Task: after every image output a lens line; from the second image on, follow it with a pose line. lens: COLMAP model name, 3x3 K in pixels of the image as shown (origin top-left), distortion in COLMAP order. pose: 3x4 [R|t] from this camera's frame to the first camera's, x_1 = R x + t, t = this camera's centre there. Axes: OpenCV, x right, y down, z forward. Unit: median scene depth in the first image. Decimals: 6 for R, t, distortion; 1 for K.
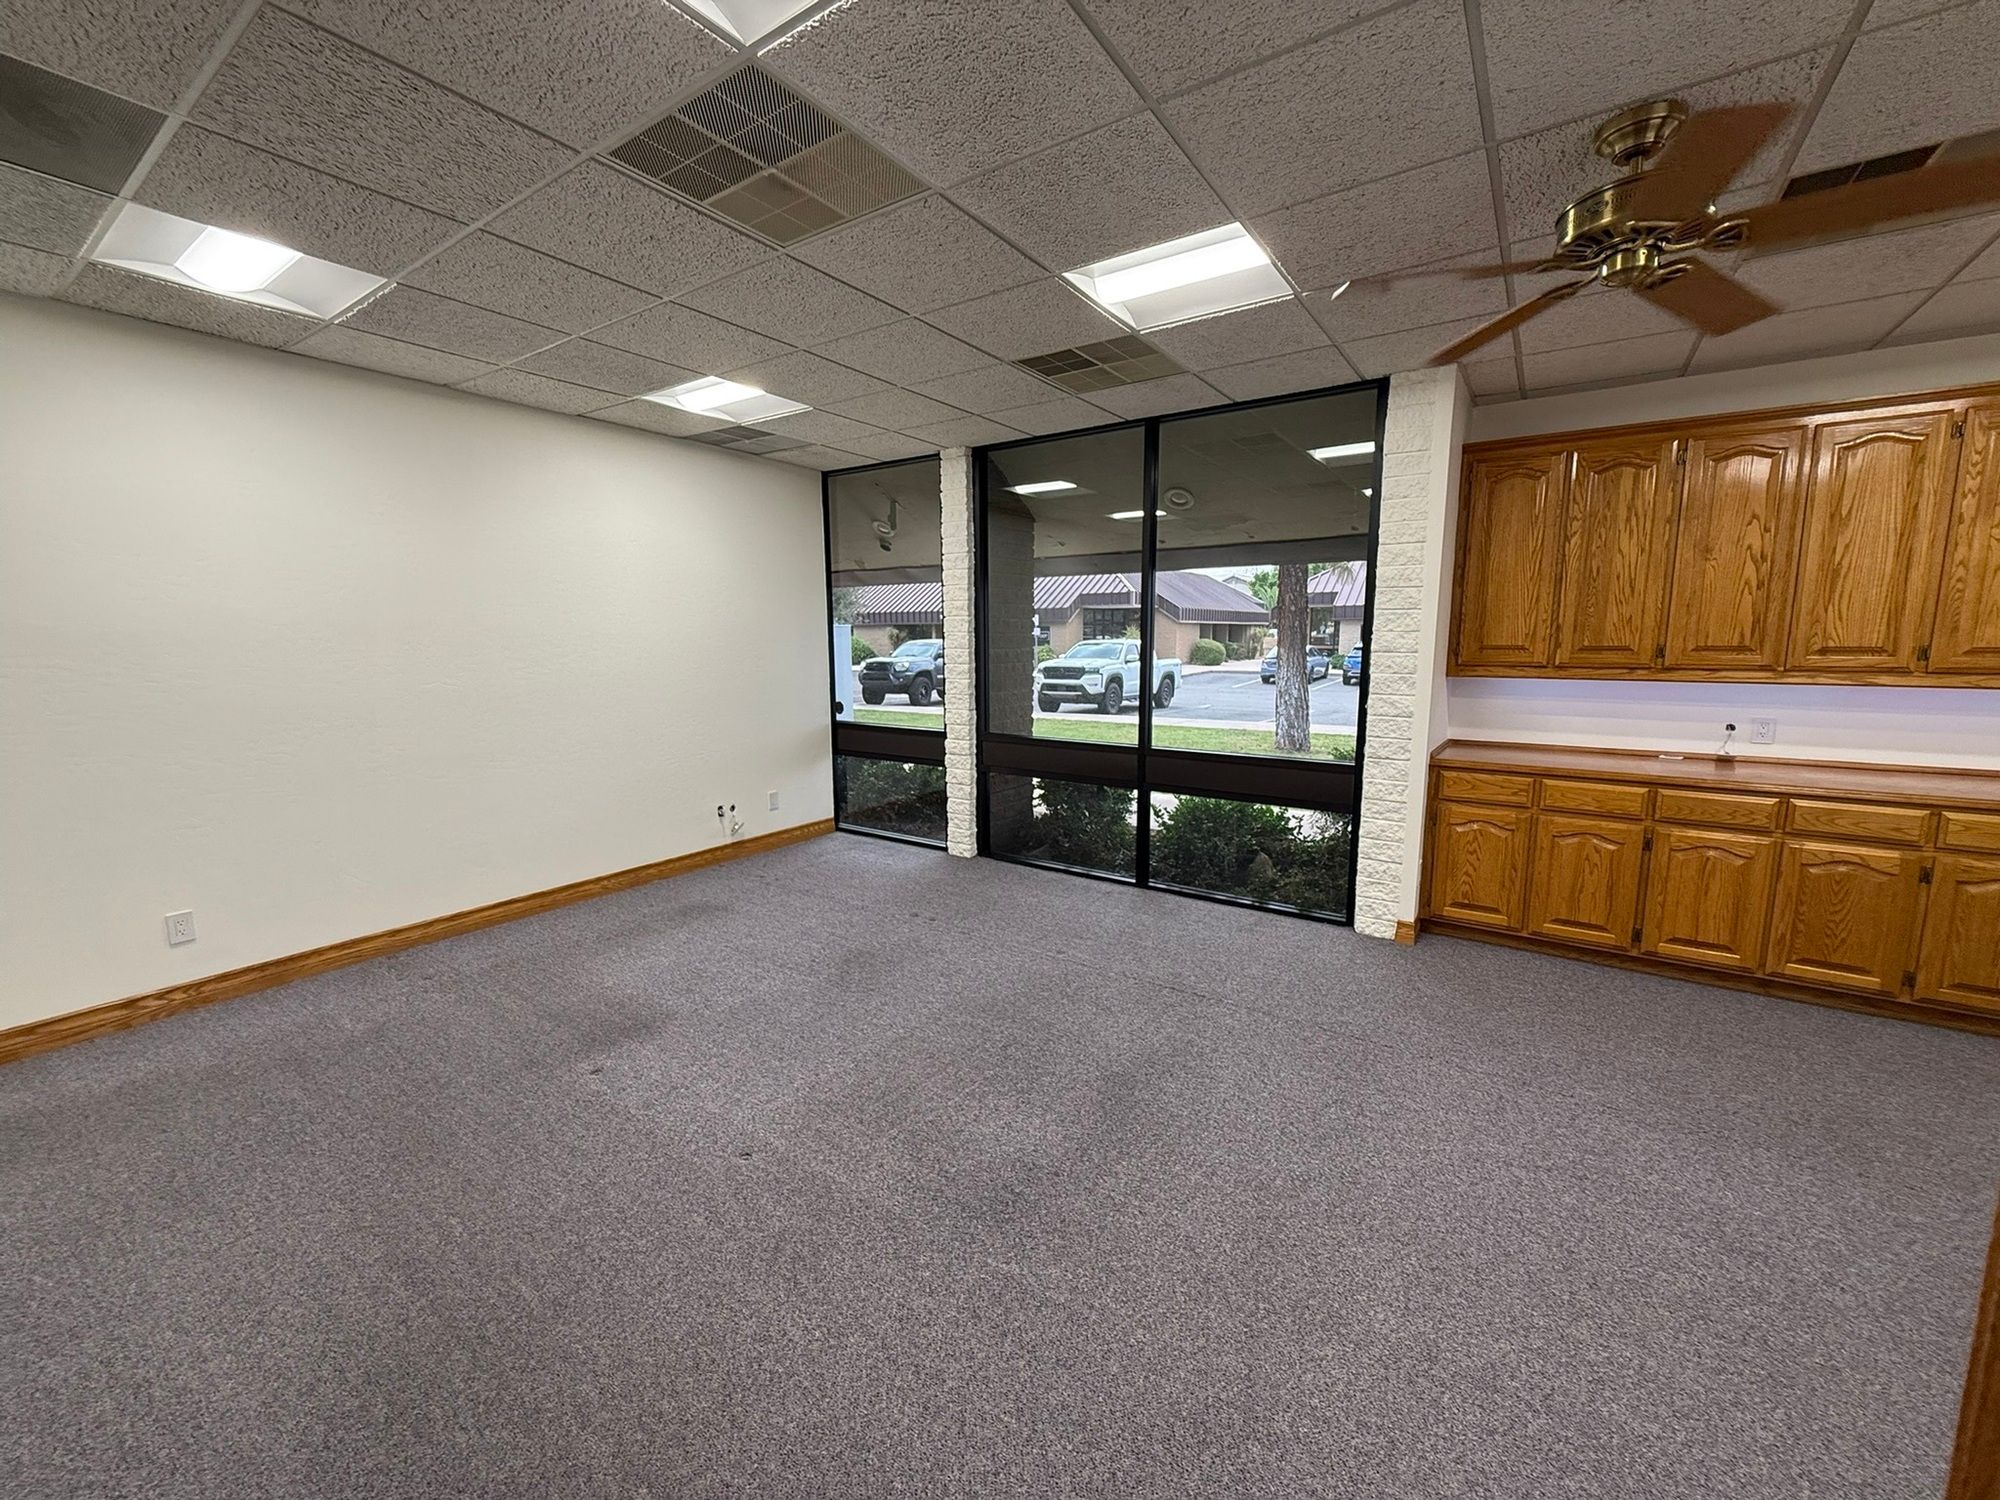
lens RADIAL K [[797.5, 0, 991.6], [0, 797.5, 755.0], [0, 0, 1]] dist [0.002133, -0.000945]
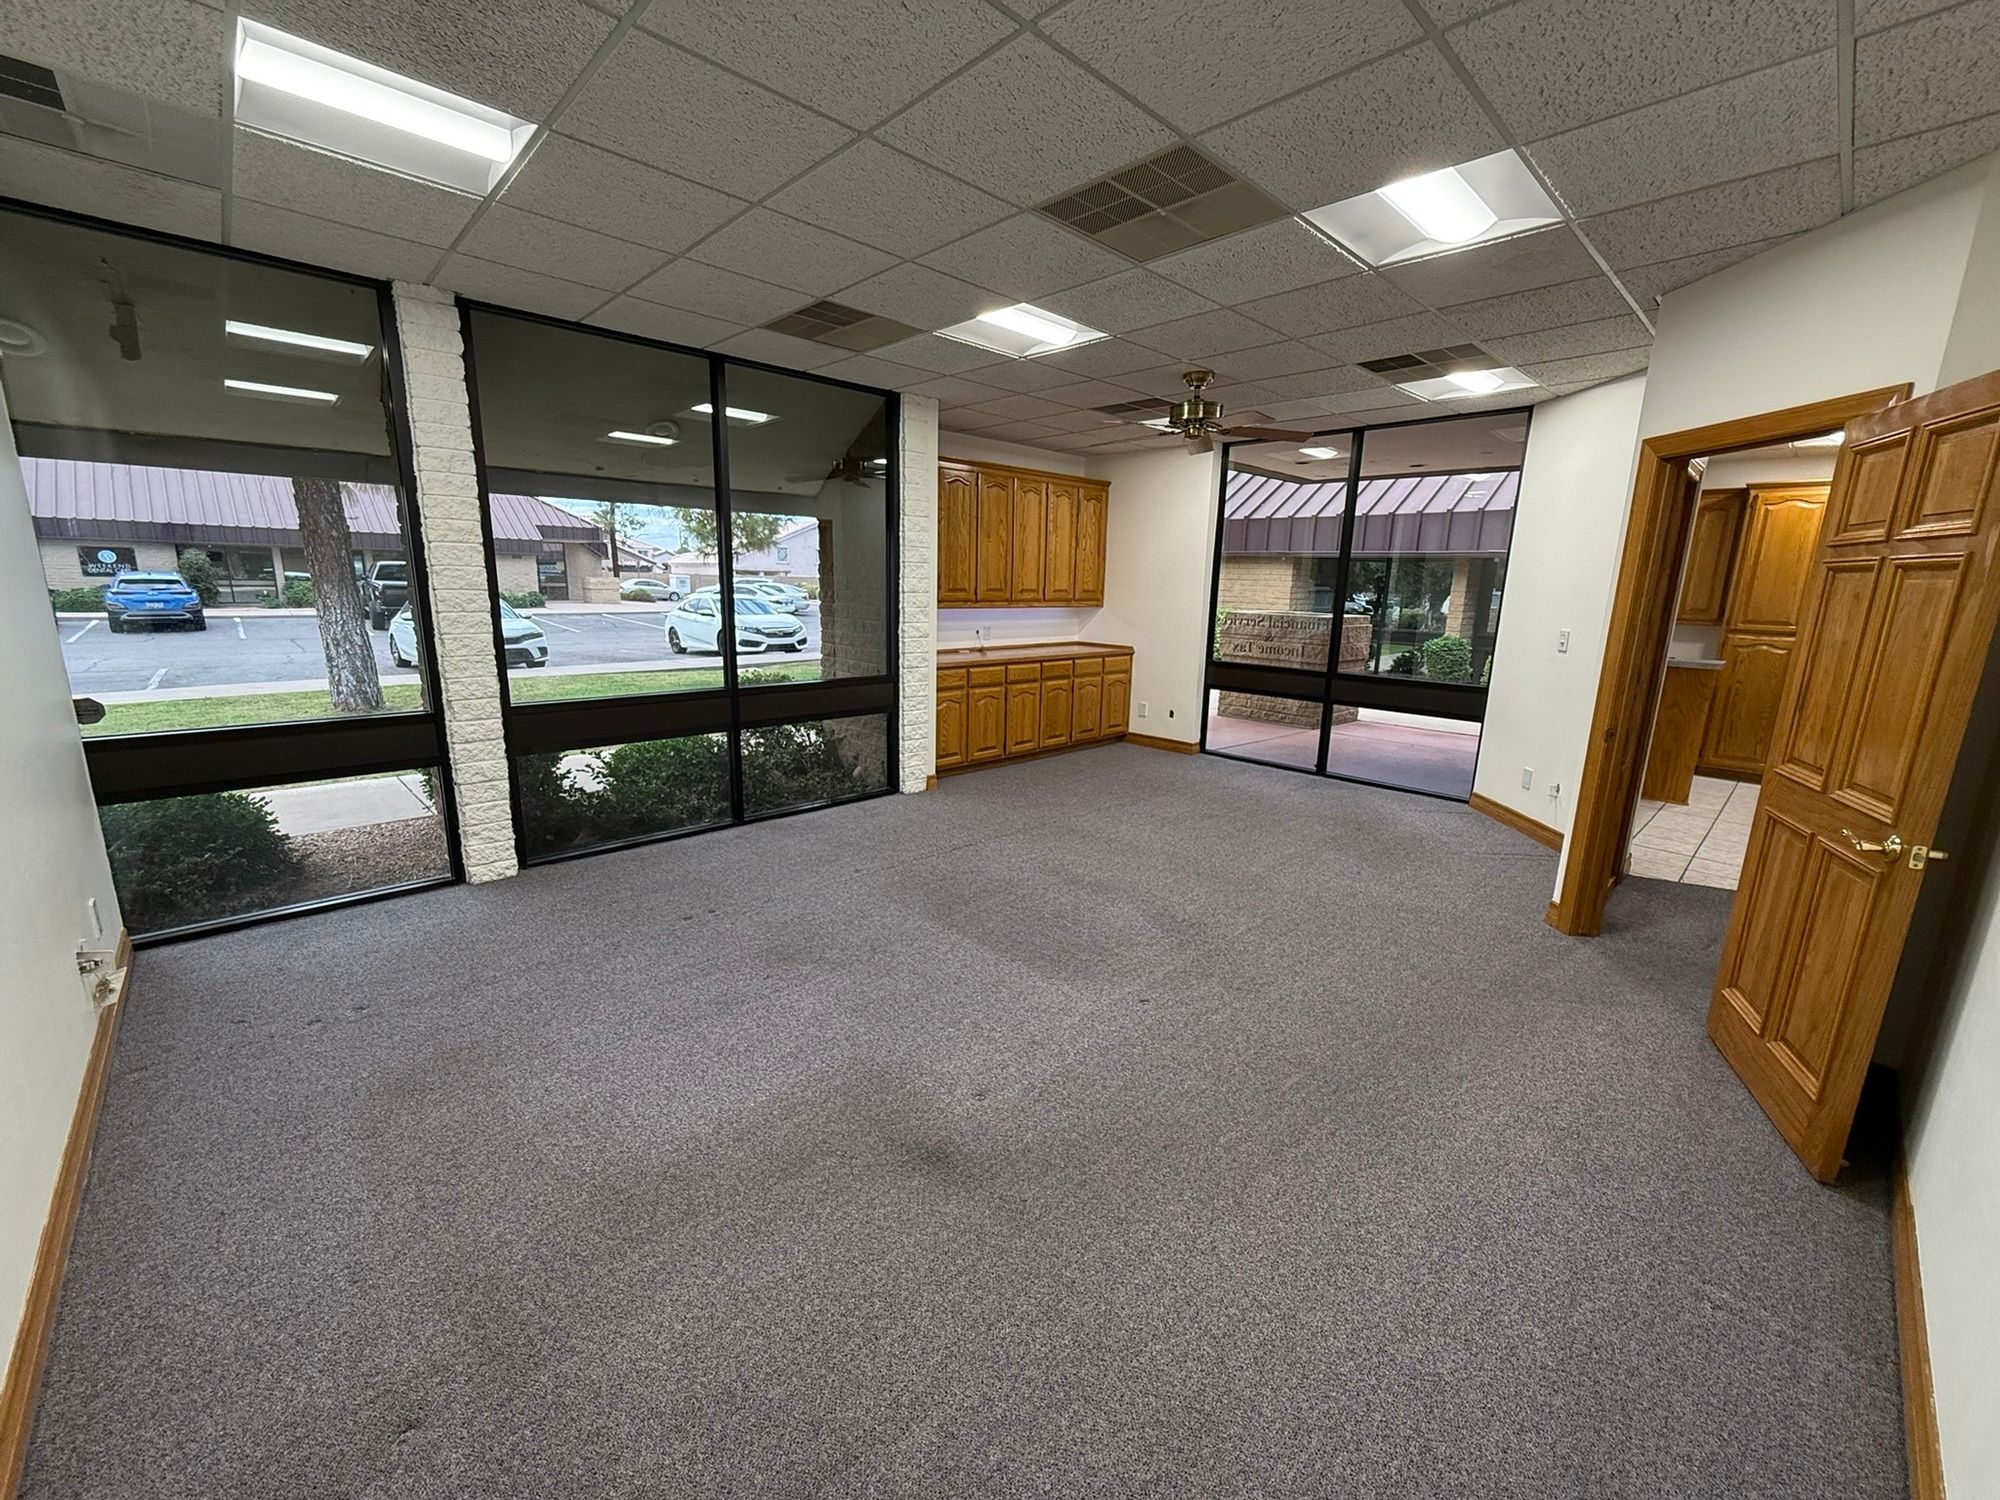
lens RADIAL K [[797.5, 0, 996.8], [0, 797.5, 748.4], [0, 0, 1]] dist [0.002133, -0.000945]
pose [[0.198062, -0.192935, 0.961014, -0.728011], [0.123905, 0.977500, 0.170708, -0.065628], [-0.972327, 0.085264, 0.217511, 0.454652]]
